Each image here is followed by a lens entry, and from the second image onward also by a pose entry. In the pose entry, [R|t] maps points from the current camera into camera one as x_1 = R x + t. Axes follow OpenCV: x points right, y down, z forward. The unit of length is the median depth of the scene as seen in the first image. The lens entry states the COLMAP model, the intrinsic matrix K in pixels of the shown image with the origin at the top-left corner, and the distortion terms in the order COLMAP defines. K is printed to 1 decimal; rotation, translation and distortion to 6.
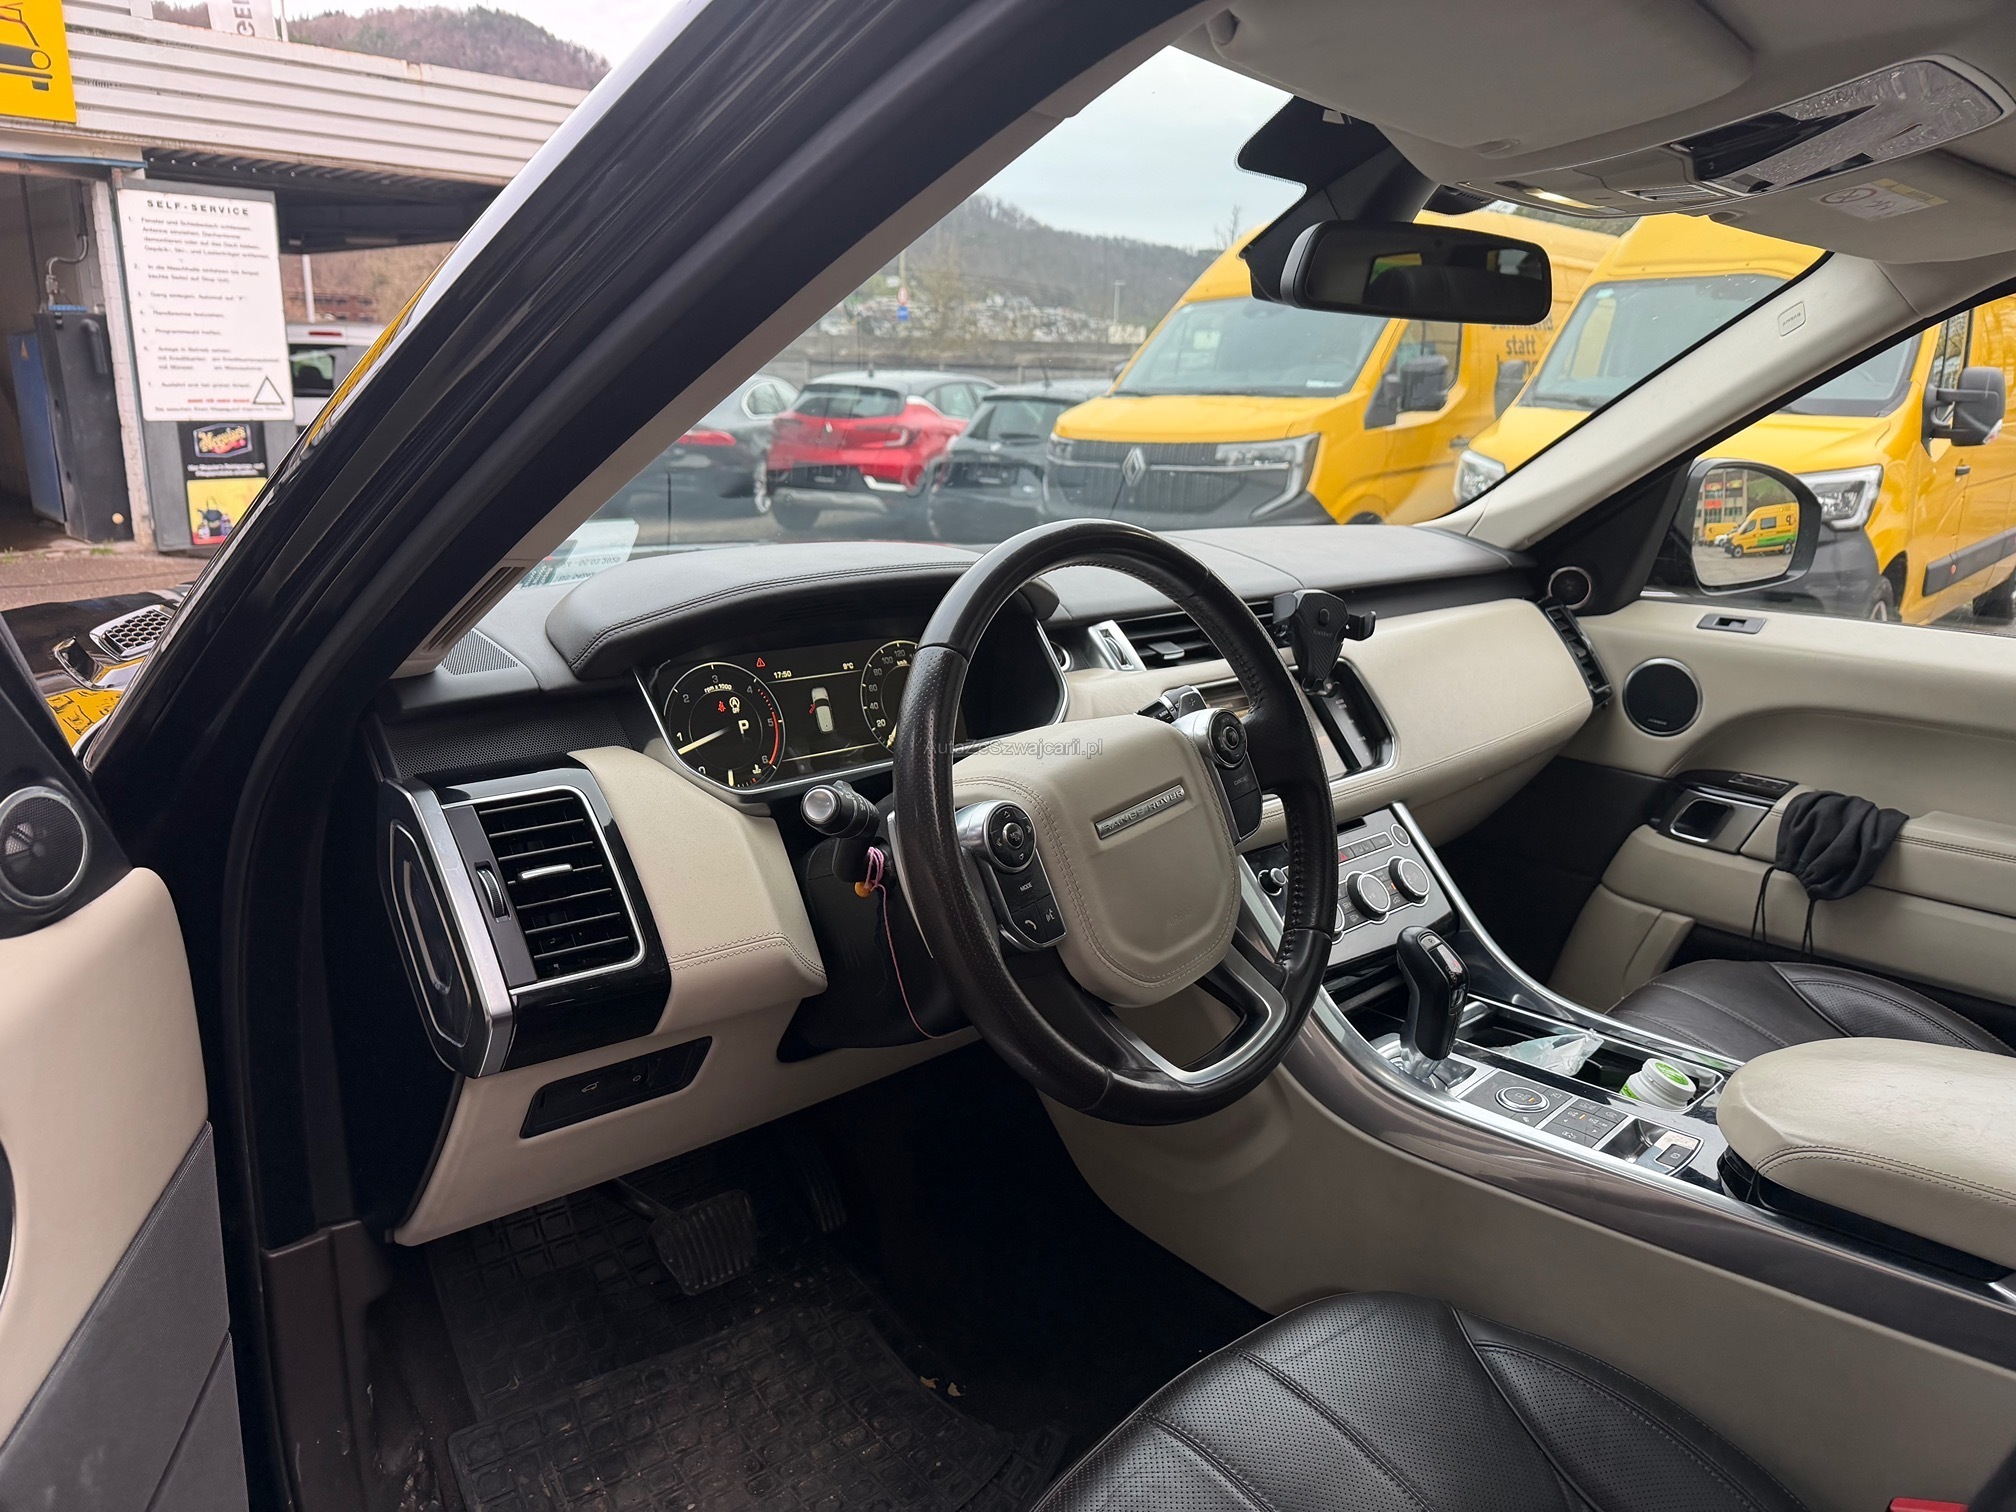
lens RADIAL K [[1426.9, 0, 1009.7], [0, 1426.9, 747.0], [0, 0, 1]] dist [0.035150, -0.051101]
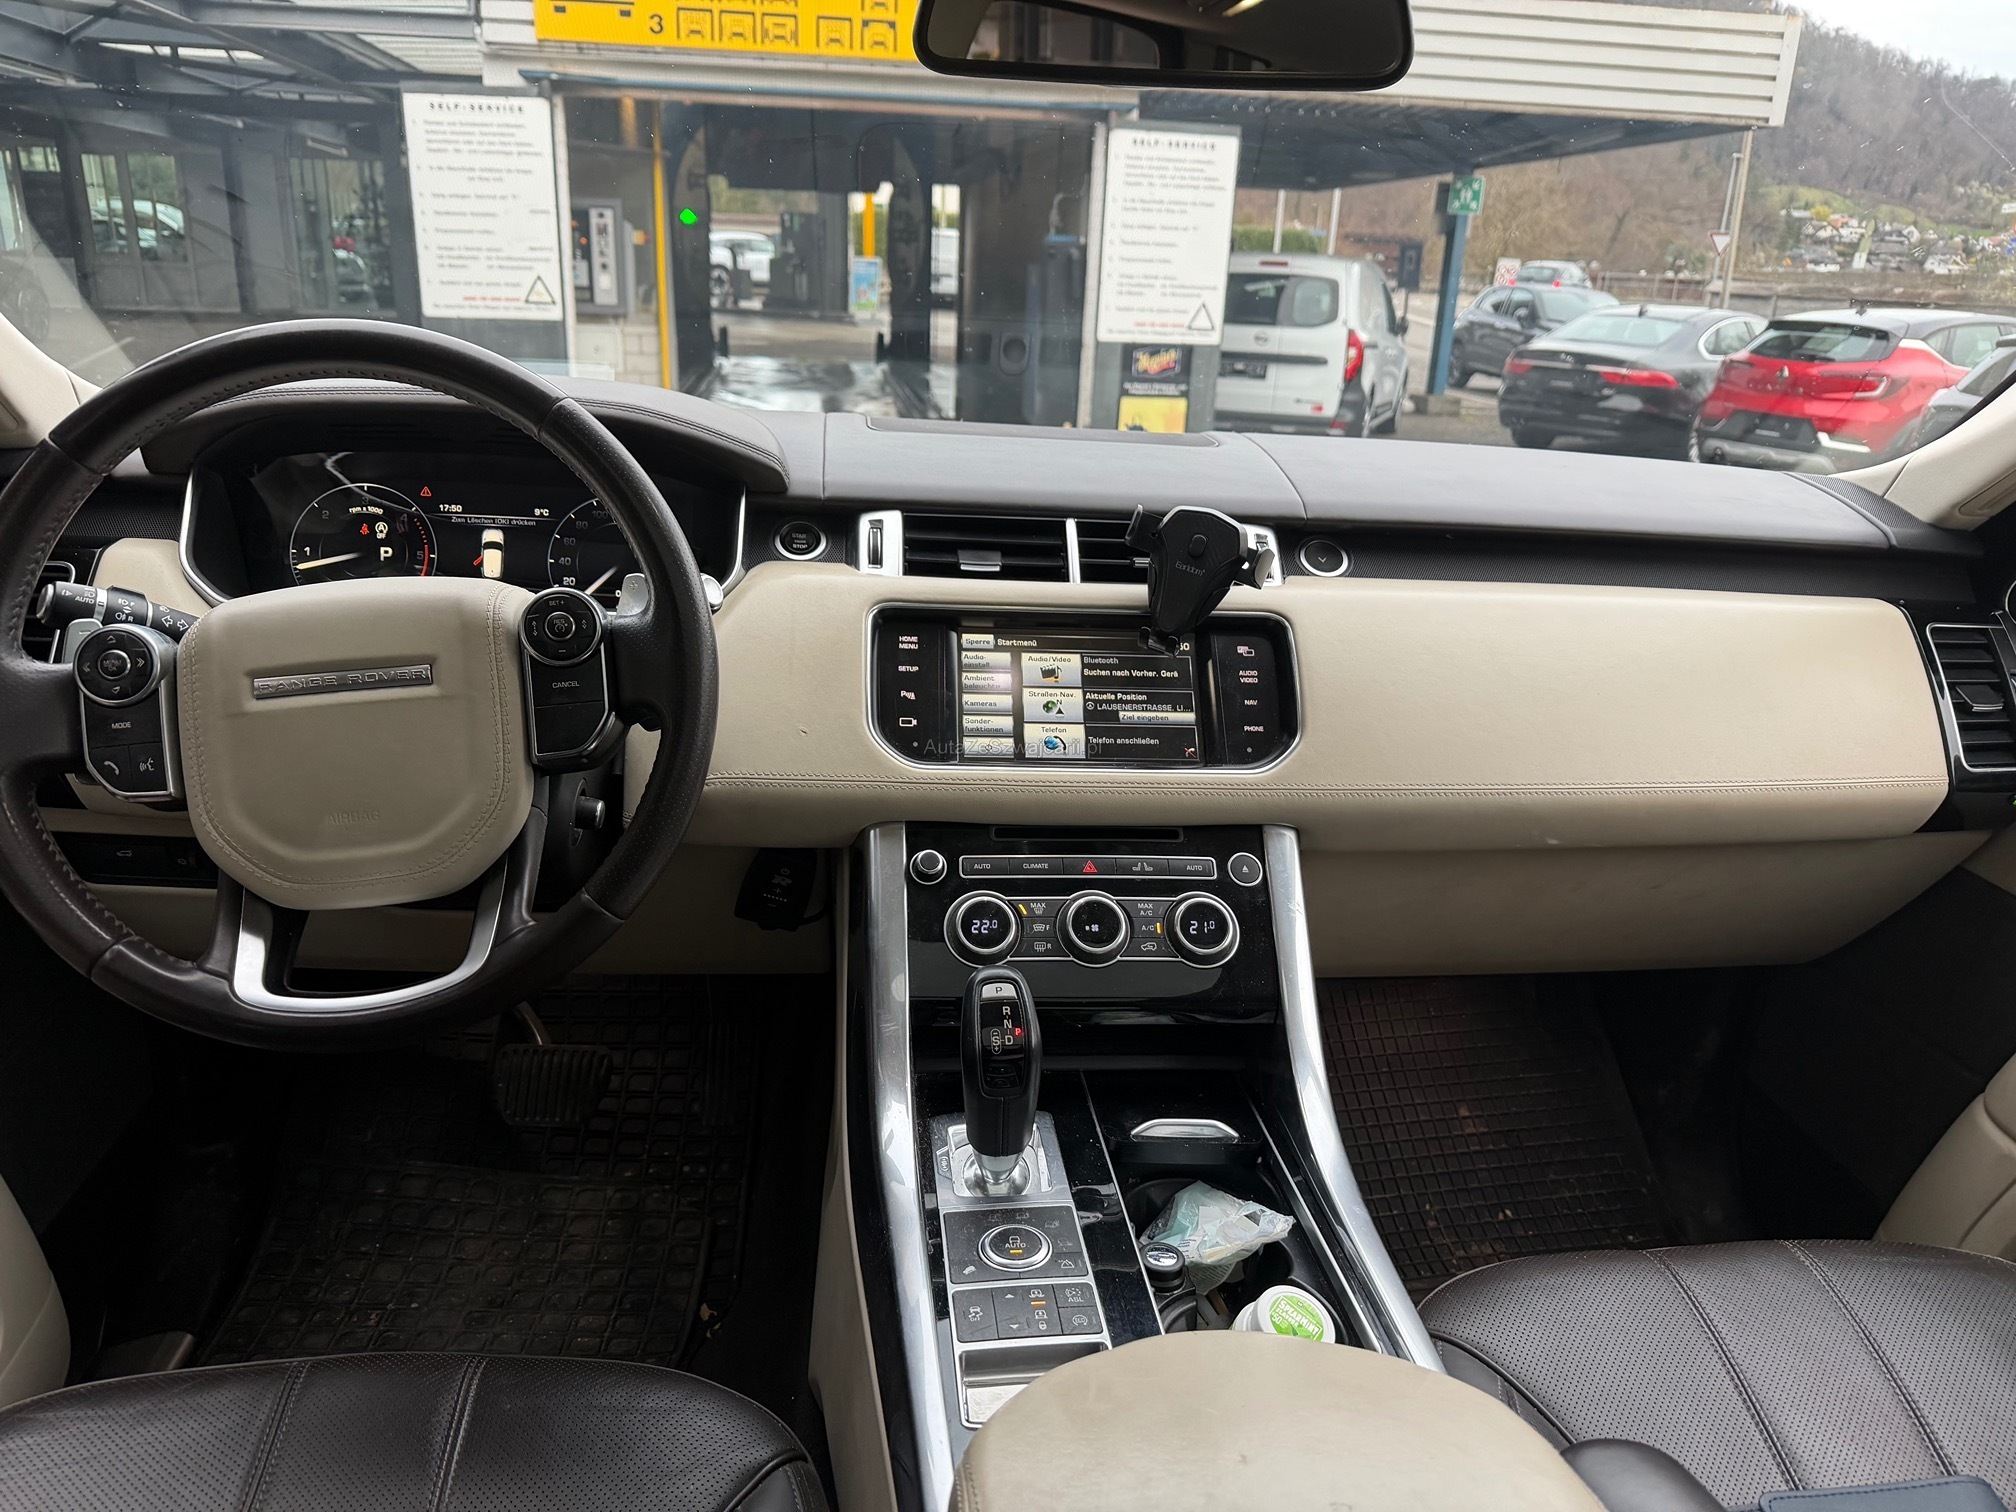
lens RADIAL K [[1426.9, 0, 1025.0], [0, 1426.9, 764.8], [0, 0, 1]] dist [0.035150, -0.051101]
pose [[0.787280, 0.205548, -0.581326, 0.087586], [-0.177384, 0.978445, 0.105735, -0.006373], [0.590529, 0.019874, 0.806771, 0.056332]]
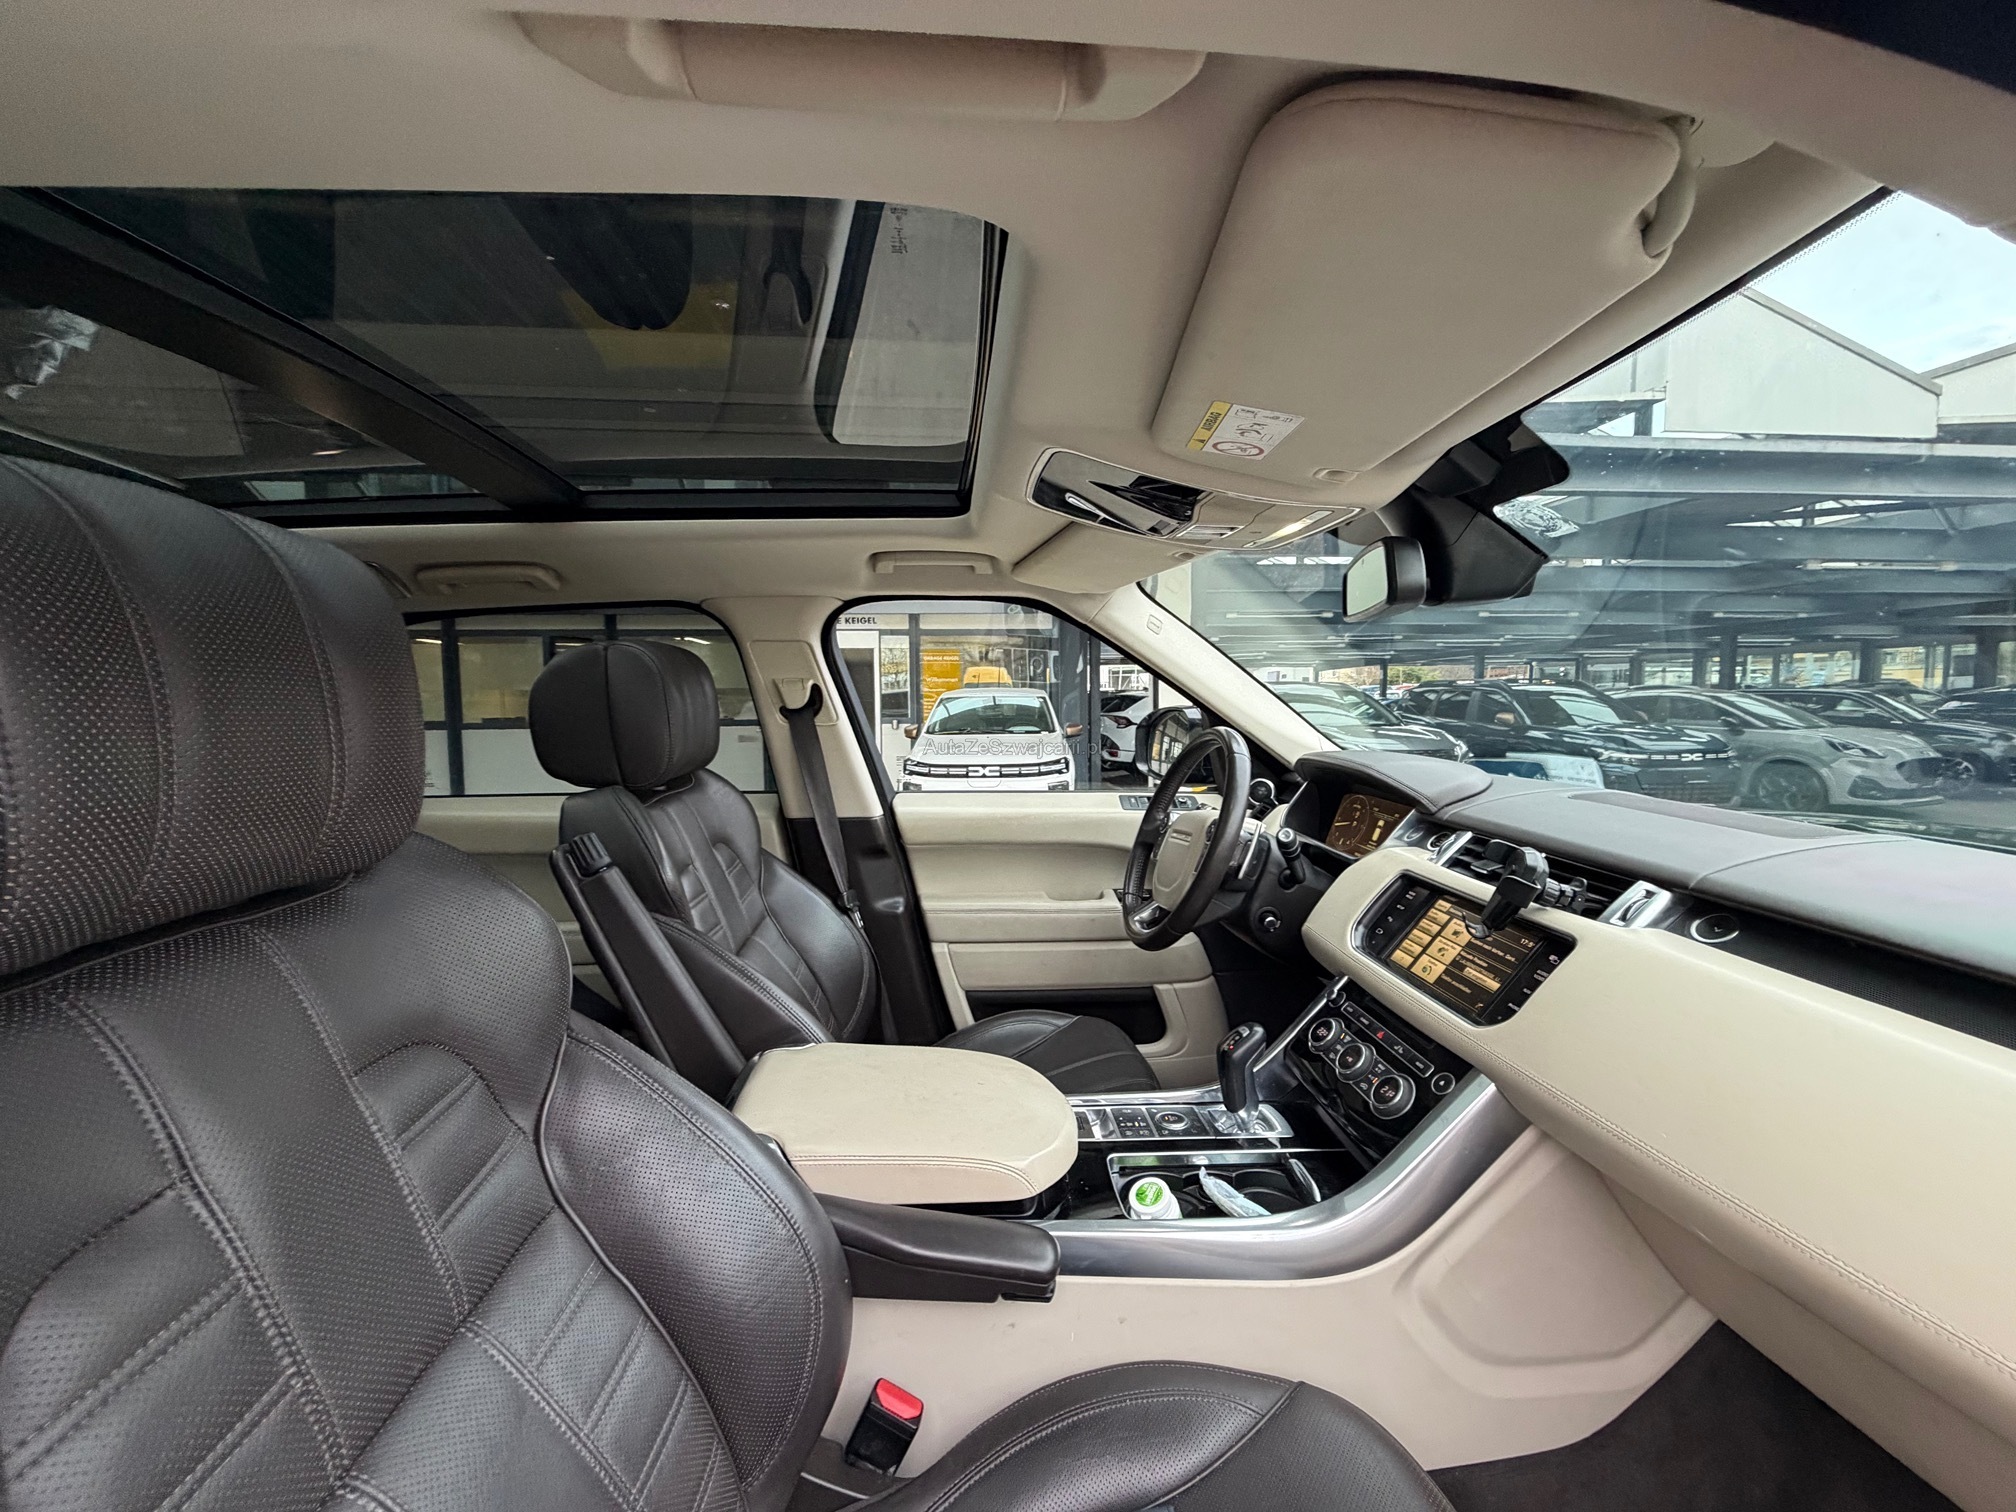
lens RADIAL K [[803.4, 0, 998.9], [0, 803.4, 759.3], [0, 0, 1]] dist [-0.005101, -0.000005]
pose [[-0.653915, 0.033811, -0.755812, 0.135163], [-0.209010, 0.952049, 0.223422, -0.032641], [0.727125, 0.304071, -0.615492, 0.157394]]
